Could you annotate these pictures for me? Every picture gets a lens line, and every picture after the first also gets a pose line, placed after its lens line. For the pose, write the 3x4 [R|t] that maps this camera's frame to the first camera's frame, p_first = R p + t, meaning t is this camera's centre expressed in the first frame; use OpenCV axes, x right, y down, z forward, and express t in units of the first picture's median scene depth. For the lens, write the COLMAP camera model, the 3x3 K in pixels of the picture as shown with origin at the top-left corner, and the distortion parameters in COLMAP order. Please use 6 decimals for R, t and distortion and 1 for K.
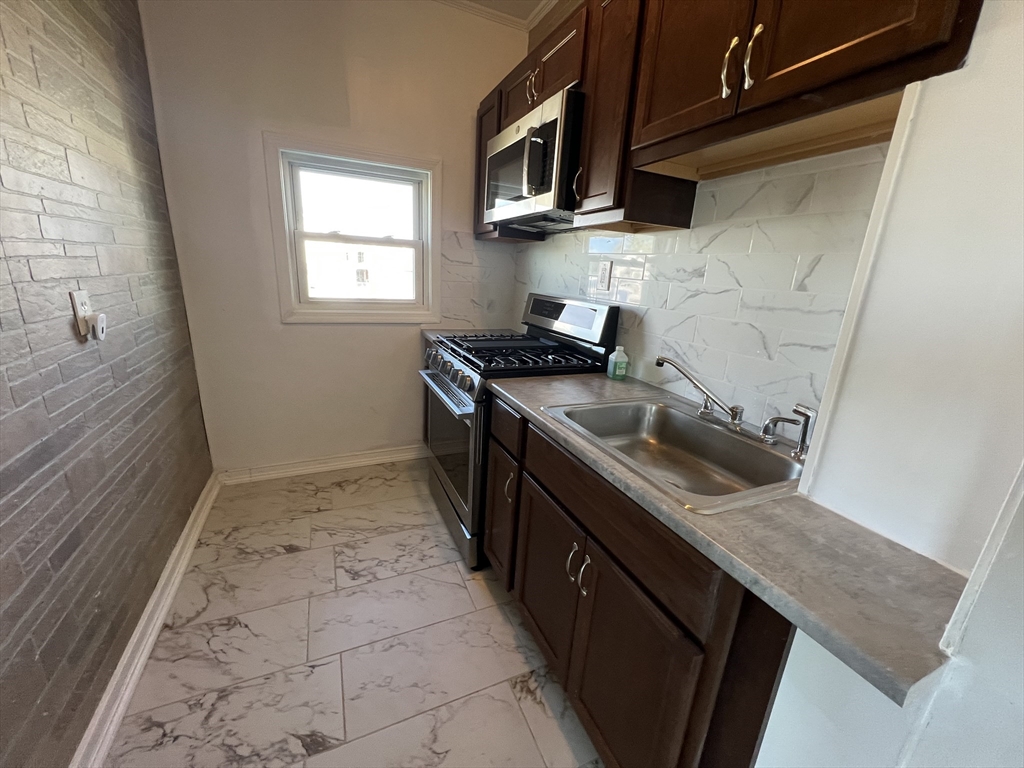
lens RADIAL K [[408.2, 0, 508.1], [0, 408.2, 384.8], [0, 0, 1]] dist [-0.001986, 0.000178]
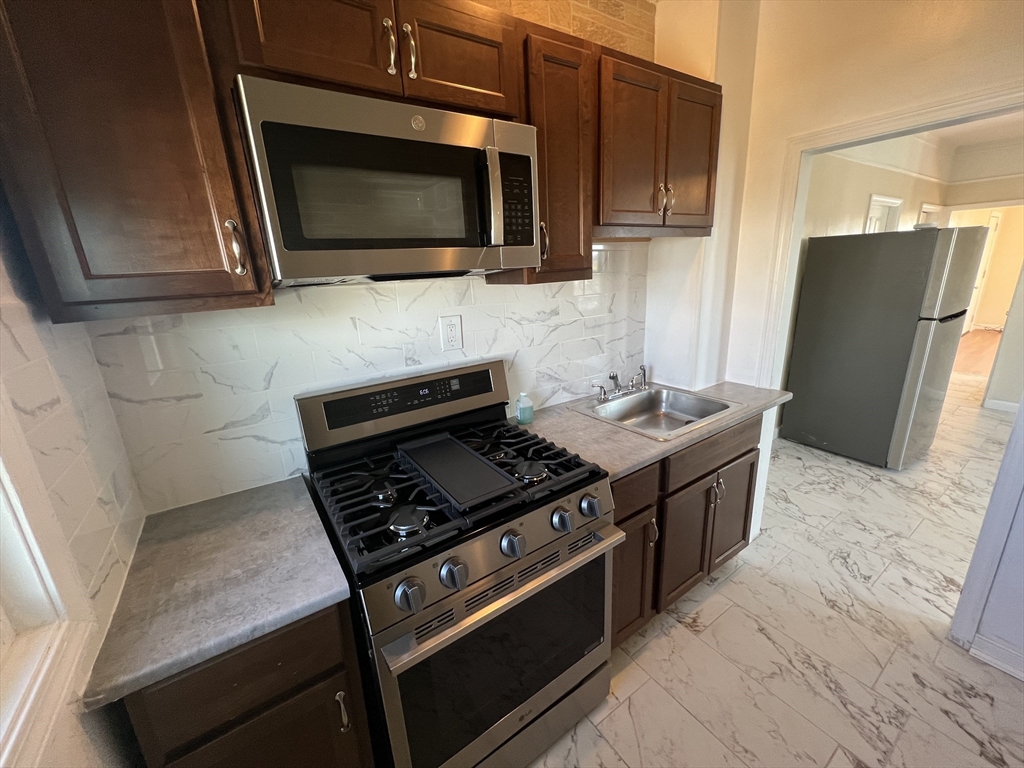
lens RADIAL K [[408.2, 0, 508.6], [0, 408.2, 383.0], [0, 0, 1]] dist [-0.001986, 0.000178]
pose [[-0.176442, -0.317050, 0.931852, -0.783464], [0.301125, 0.883929, 0.357761, -0.575848], [-0.937119, 0.343728, -0.060491, 1.271219]]
